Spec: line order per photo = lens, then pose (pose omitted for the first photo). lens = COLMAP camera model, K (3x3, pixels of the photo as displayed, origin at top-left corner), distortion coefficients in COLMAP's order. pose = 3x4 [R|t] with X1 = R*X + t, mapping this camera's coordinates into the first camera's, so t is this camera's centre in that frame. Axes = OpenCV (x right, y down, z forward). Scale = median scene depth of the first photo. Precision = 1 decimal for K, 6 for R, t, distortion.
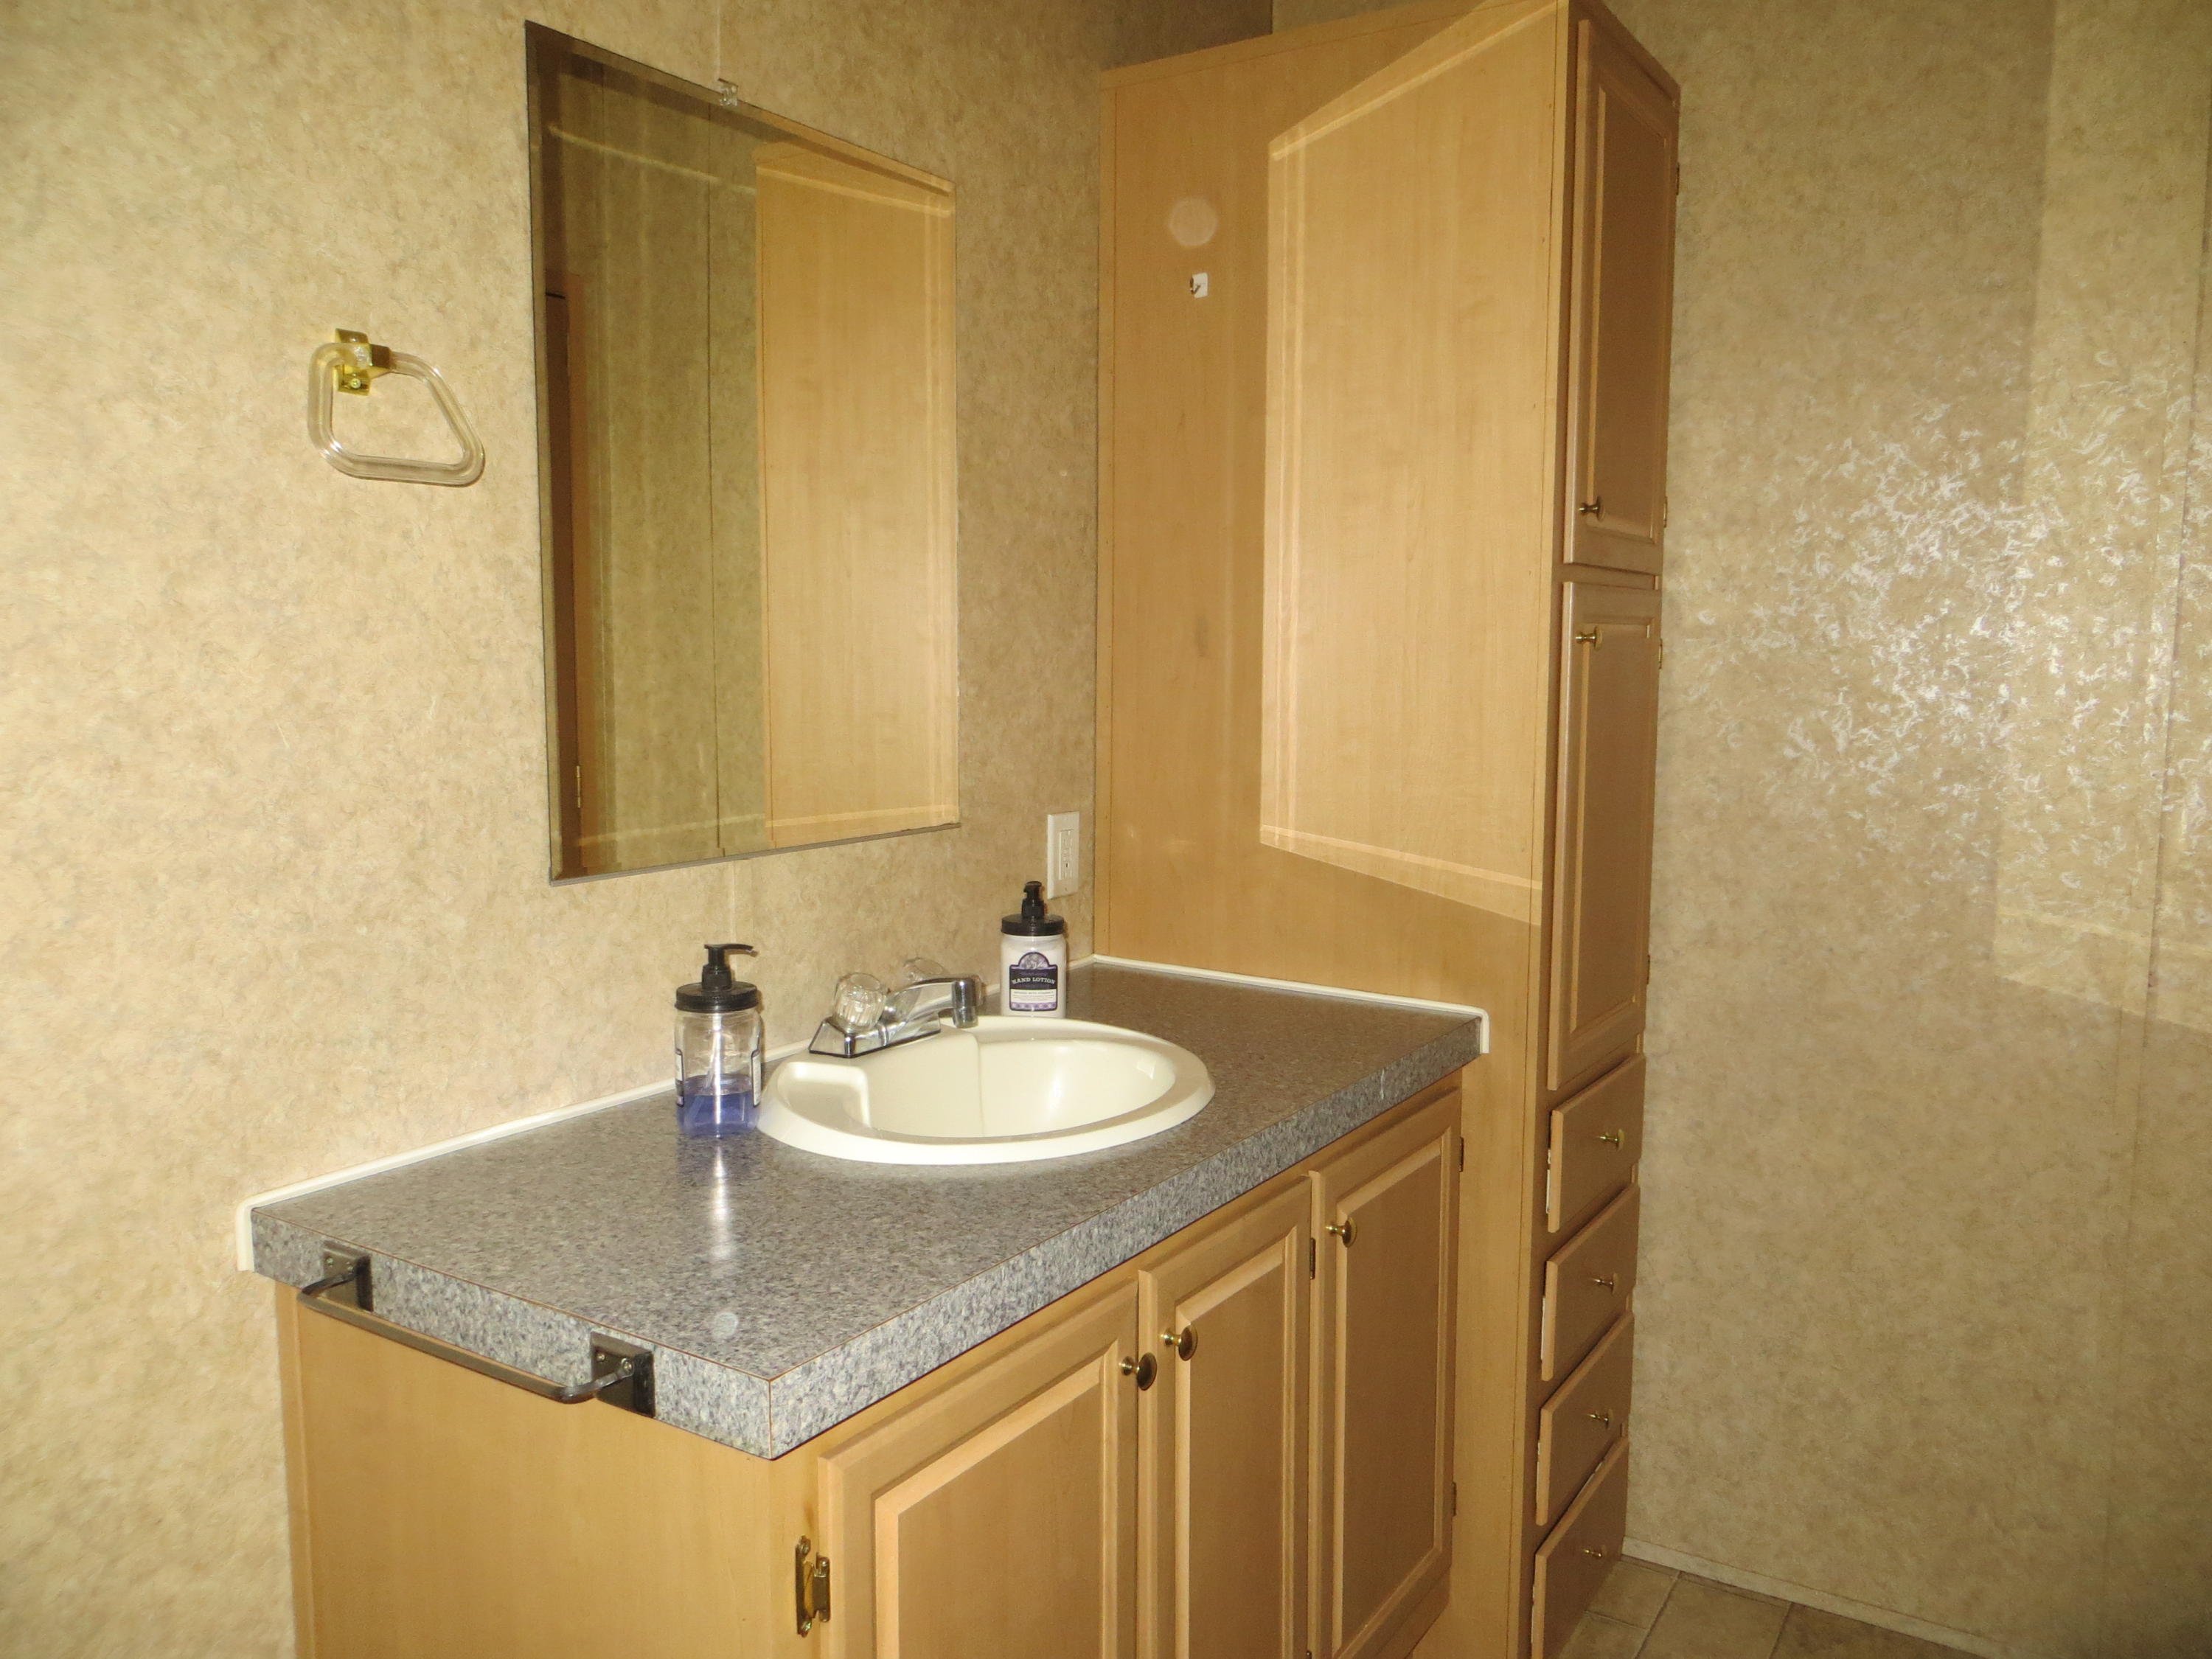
lens RADIAL K [[1652.3, 0, 1109.2], [0, 1652.3, 828.5], [0, 0, 1]] dist [-0.015122, -0.001632]
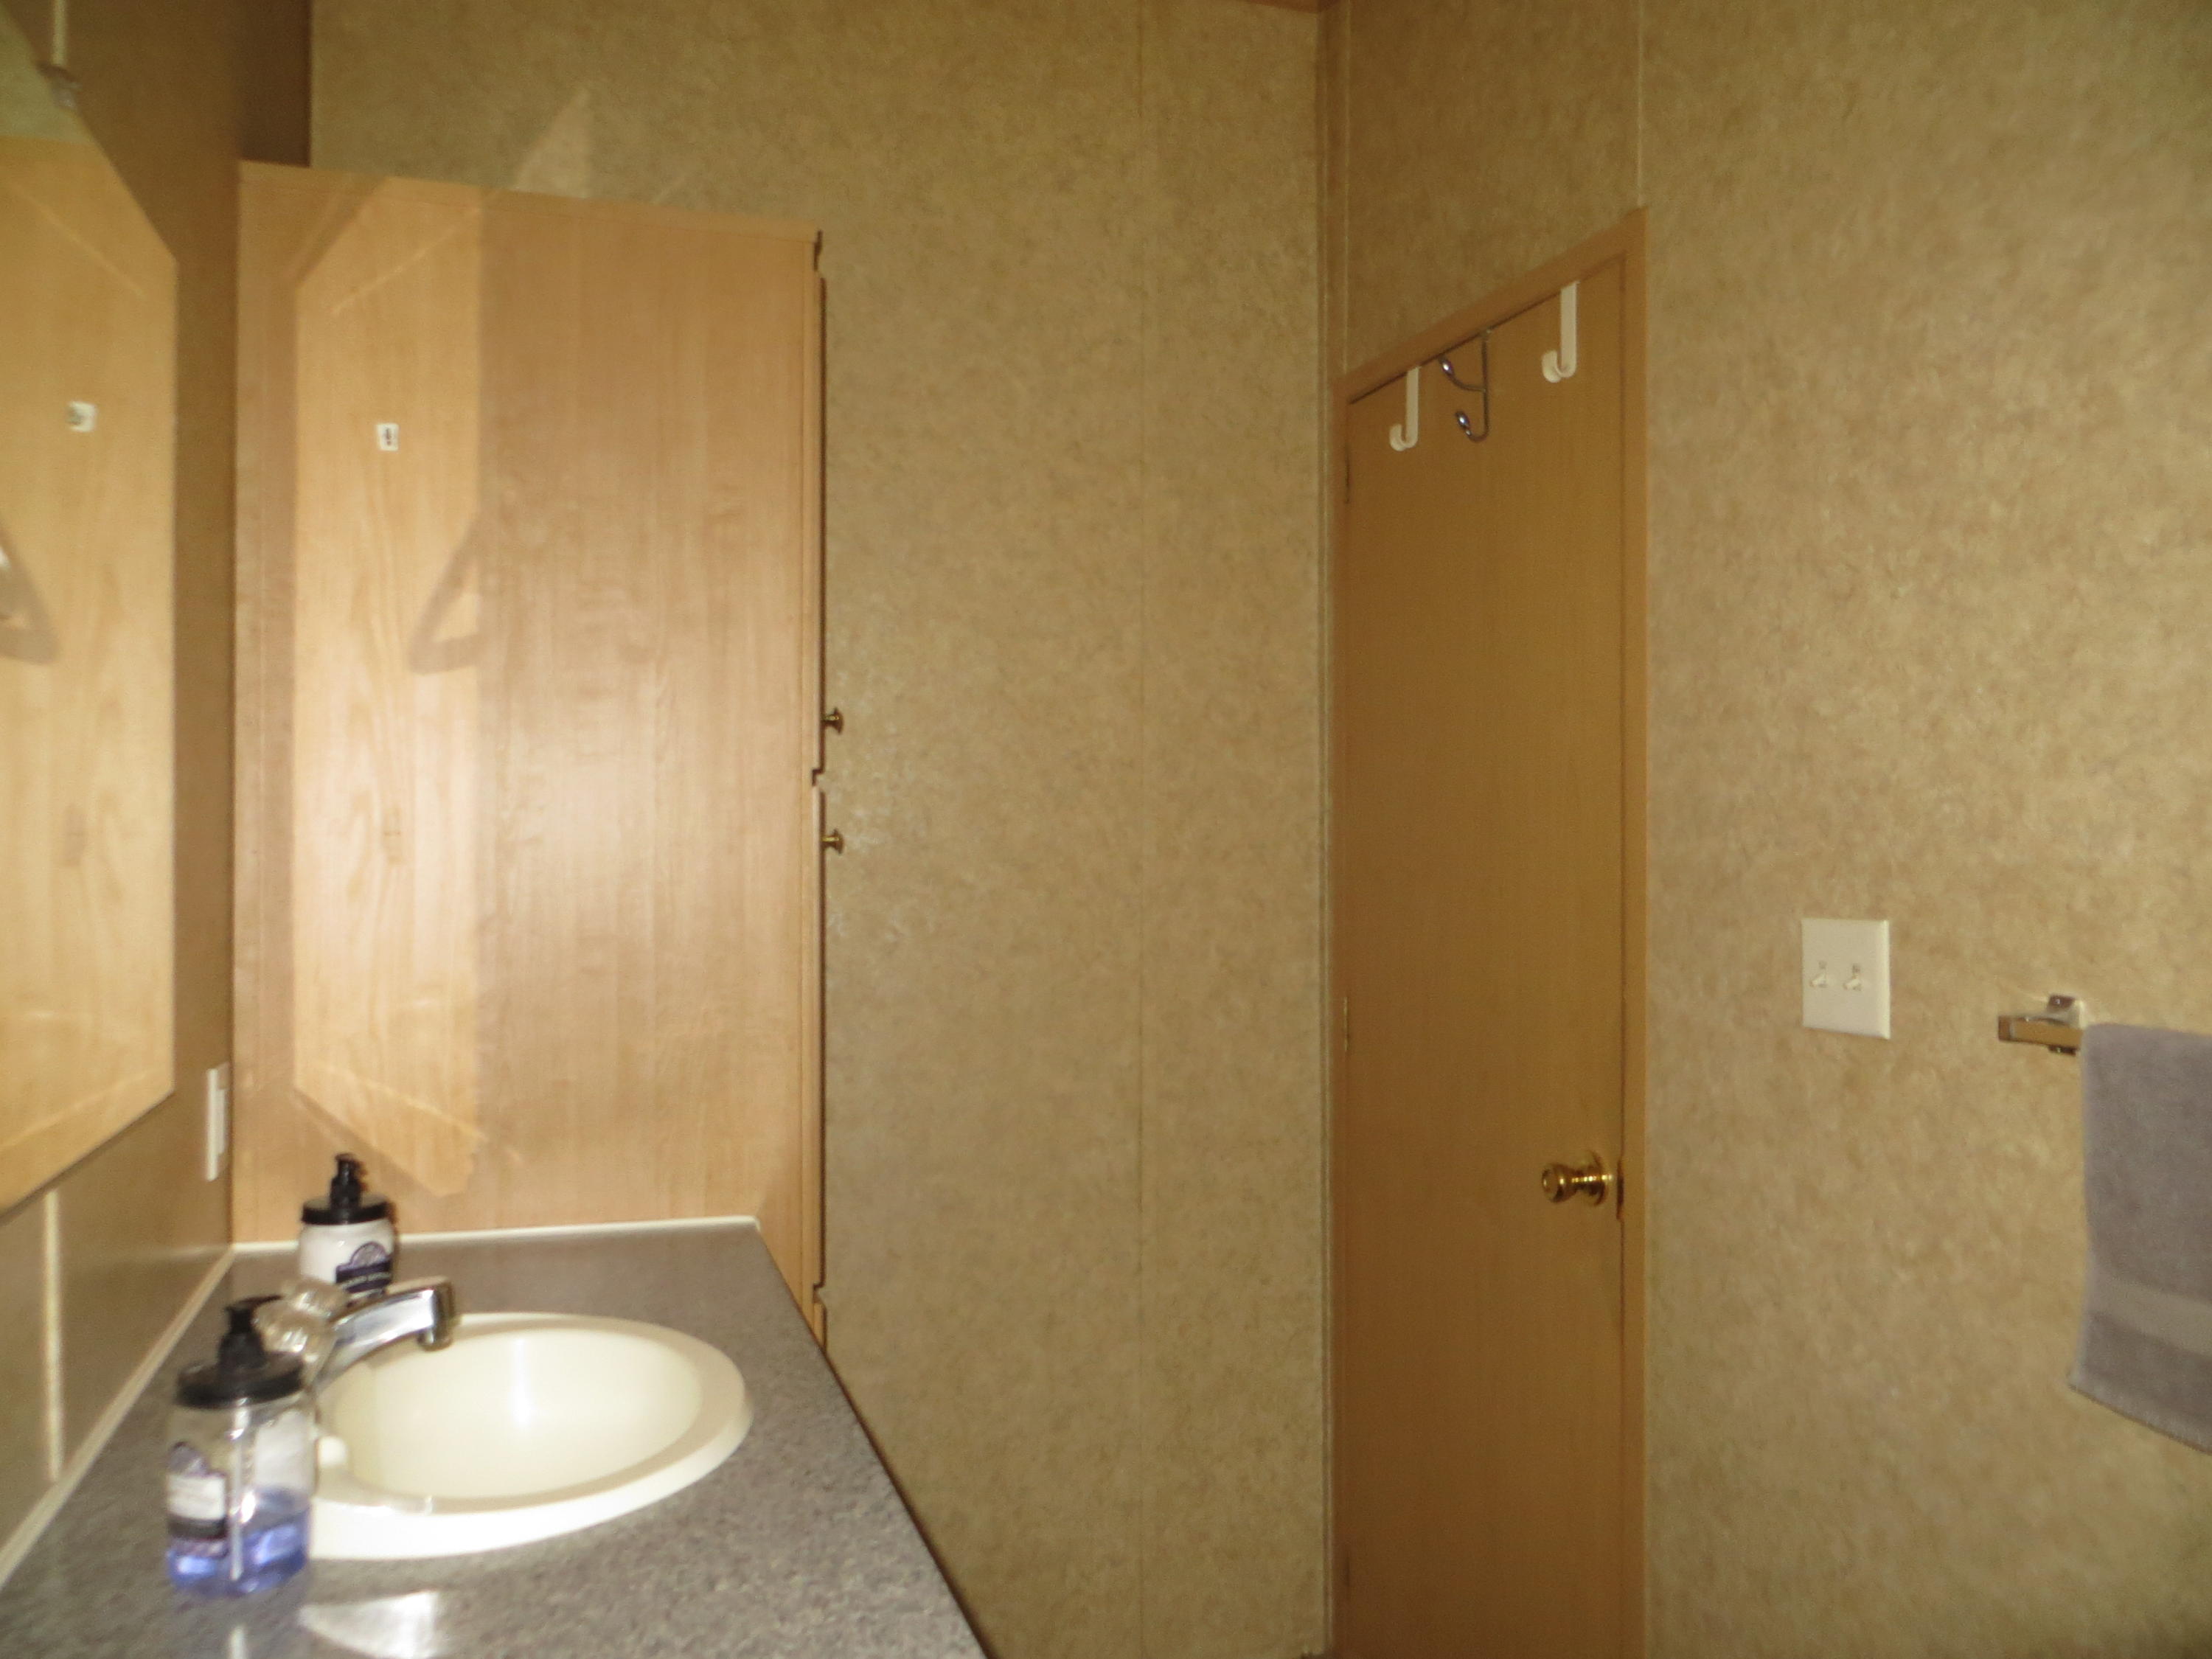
lens RADIAL K [[1652.3, 0, 1104.0], [0, 1652.3, 828.6], [0, 0, 1]] dist [-0.015122, -0.001632]
pose [[0.624537, -0.002267, 0.780992, -0.380258], [0.084512, 0.994320, -0.064696, -0.035713], [-0.776409, 0.106409, 0.621181, 0.189621]]
